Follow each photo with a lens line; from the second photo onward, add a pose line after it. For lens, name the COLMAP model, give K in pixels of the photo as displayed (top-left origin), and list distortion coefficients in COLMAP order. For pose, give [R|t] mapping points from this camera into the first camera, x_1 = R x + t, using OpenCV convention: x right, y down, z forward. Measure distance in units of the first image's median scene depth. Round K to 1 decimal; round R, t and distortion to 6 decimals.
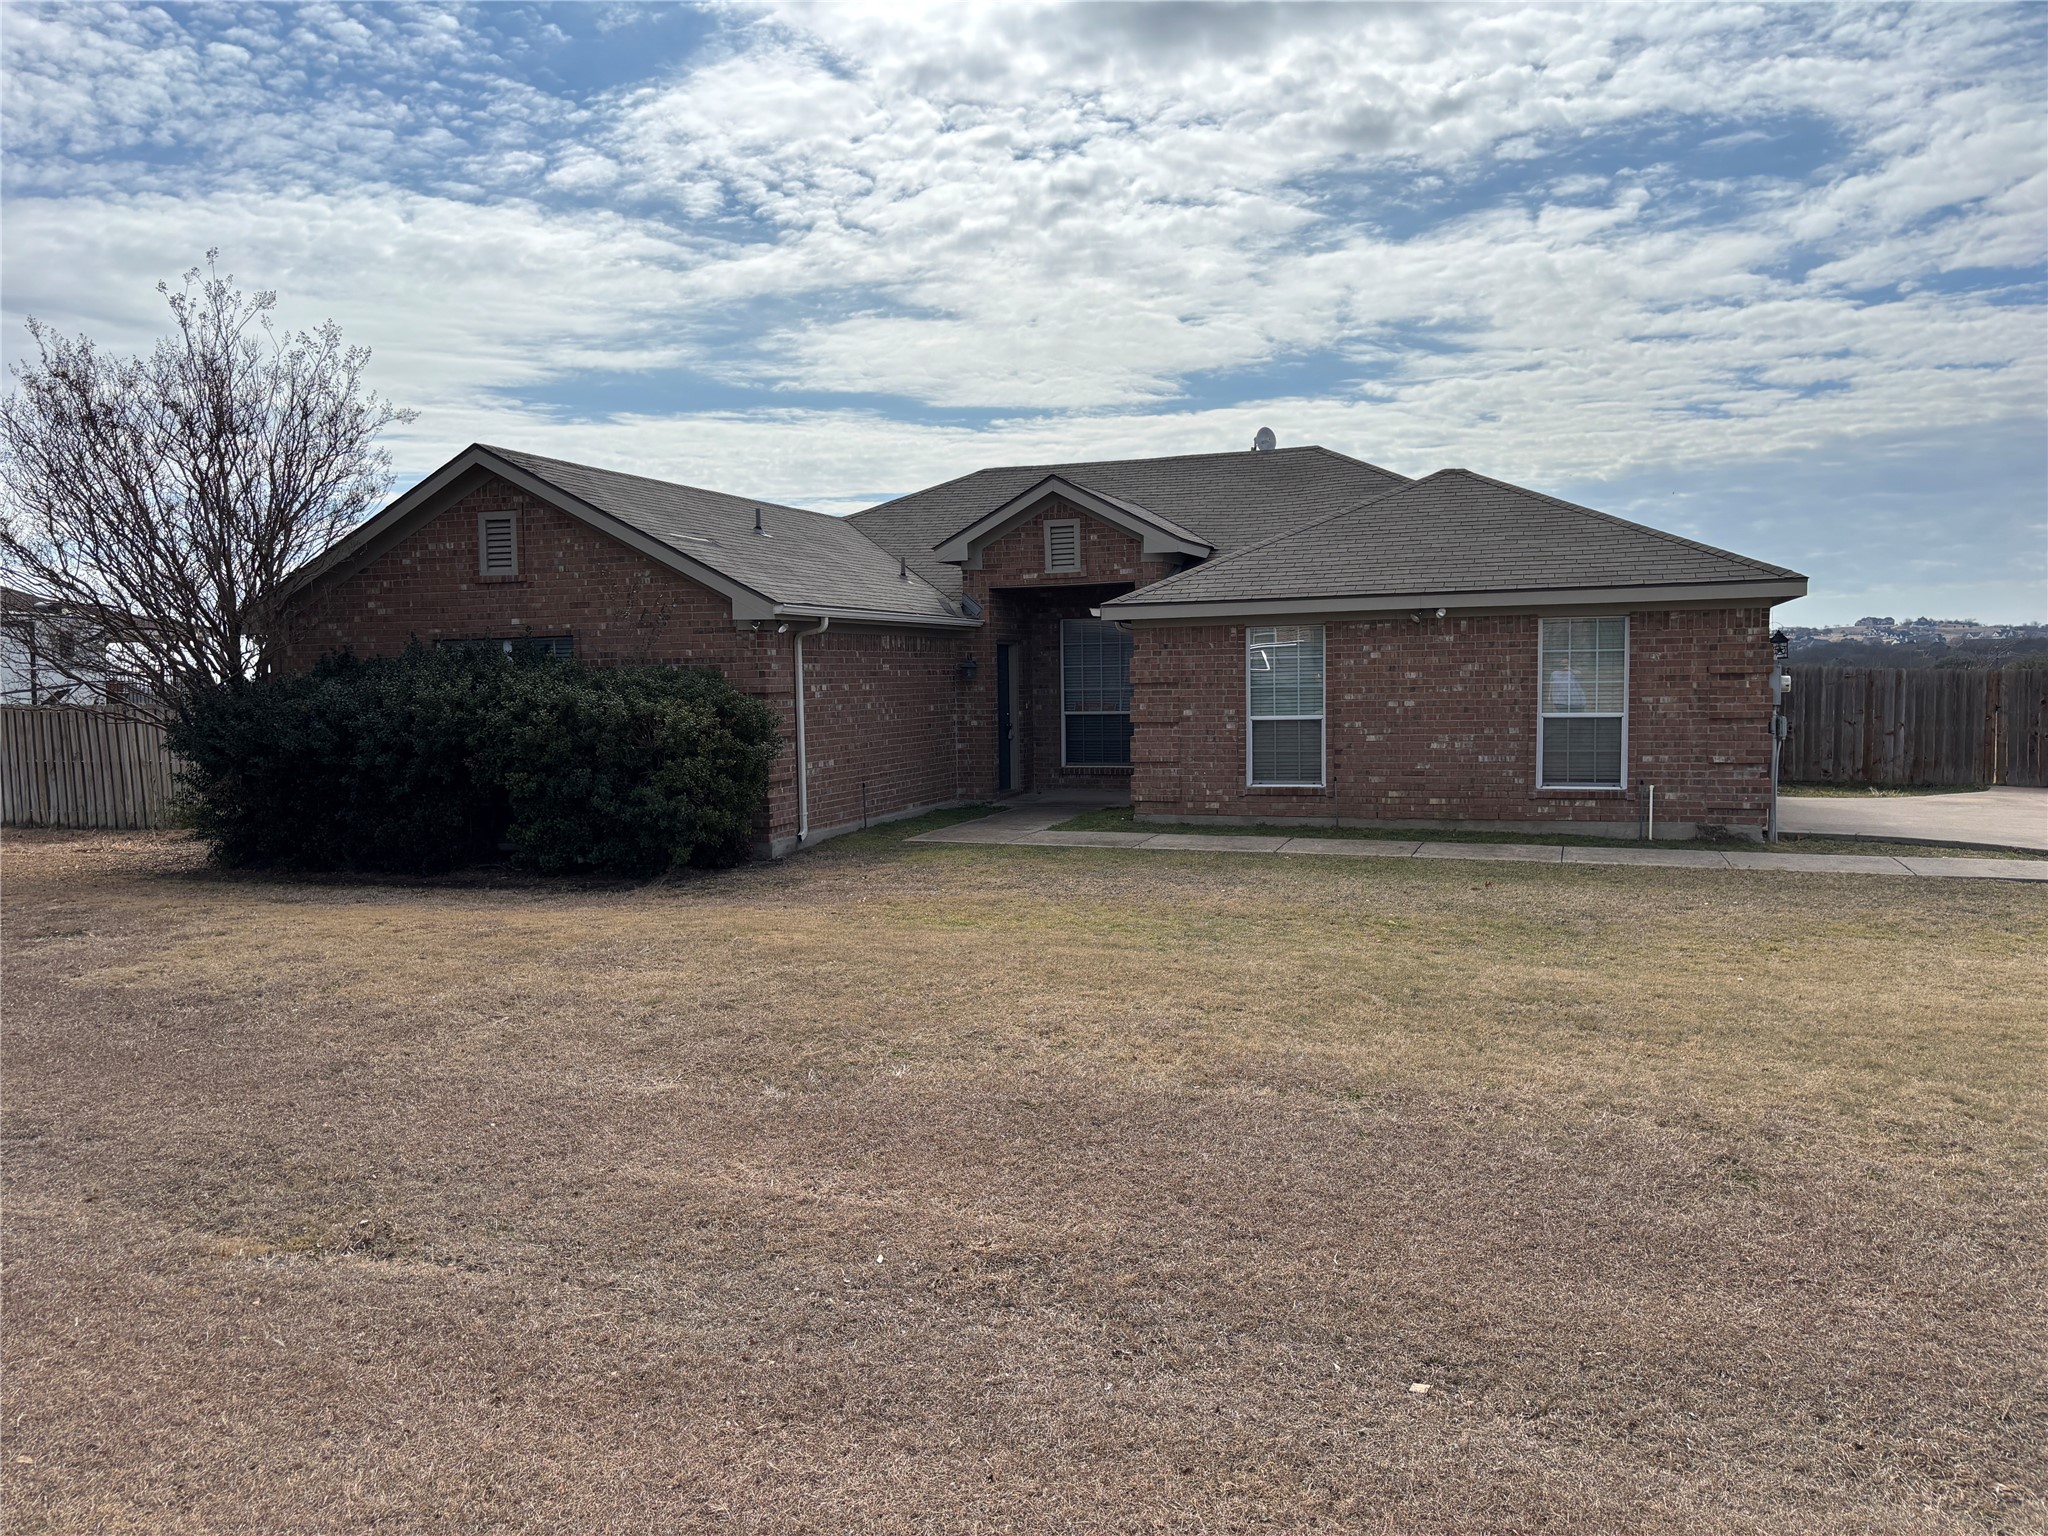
lens RADIAL K [[1534.0, 0, 1011.3], [0, 1534.0, 783.8], [0, 0, 1]] dist [-0.000026, 0.013040]
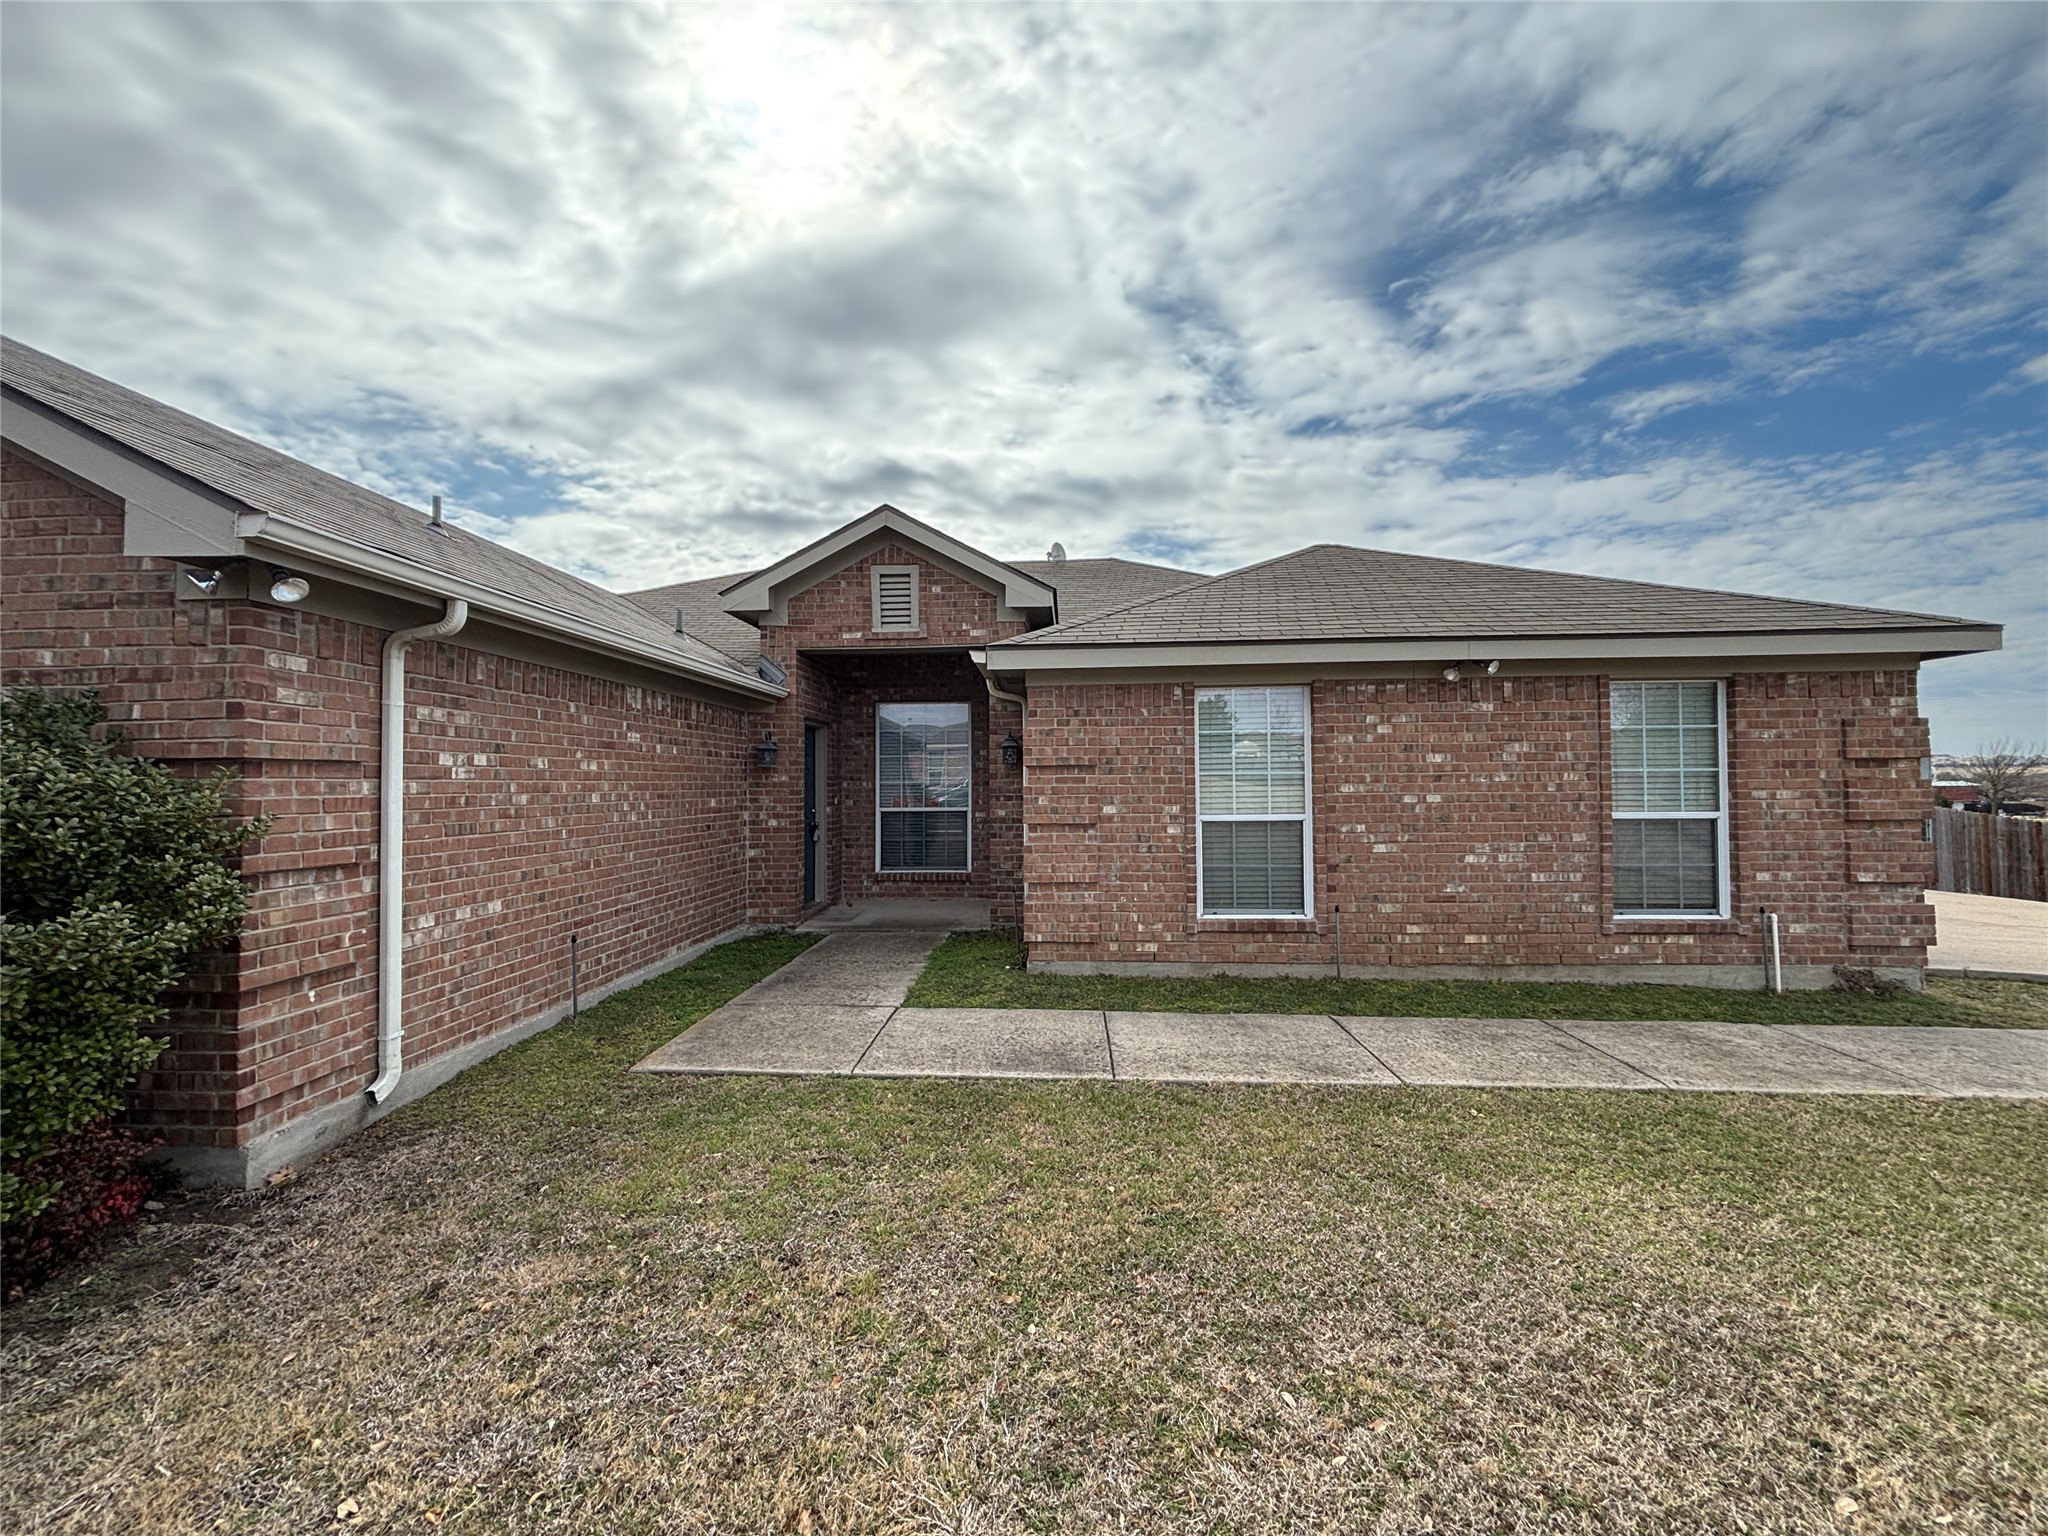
lens RADIAL K [[829.2, 0, 1021.1], [0, 829.2, 765.7], [0, 0, 1]] dist [0.003965, 0.000357]
pose [[0.959371, 0.017069, 0.281632, -0.023352], [0.010790, 0.995219, -0.097074, -0.027565], [-0.281942, 0.096169, 0.954600, 0.586376]]
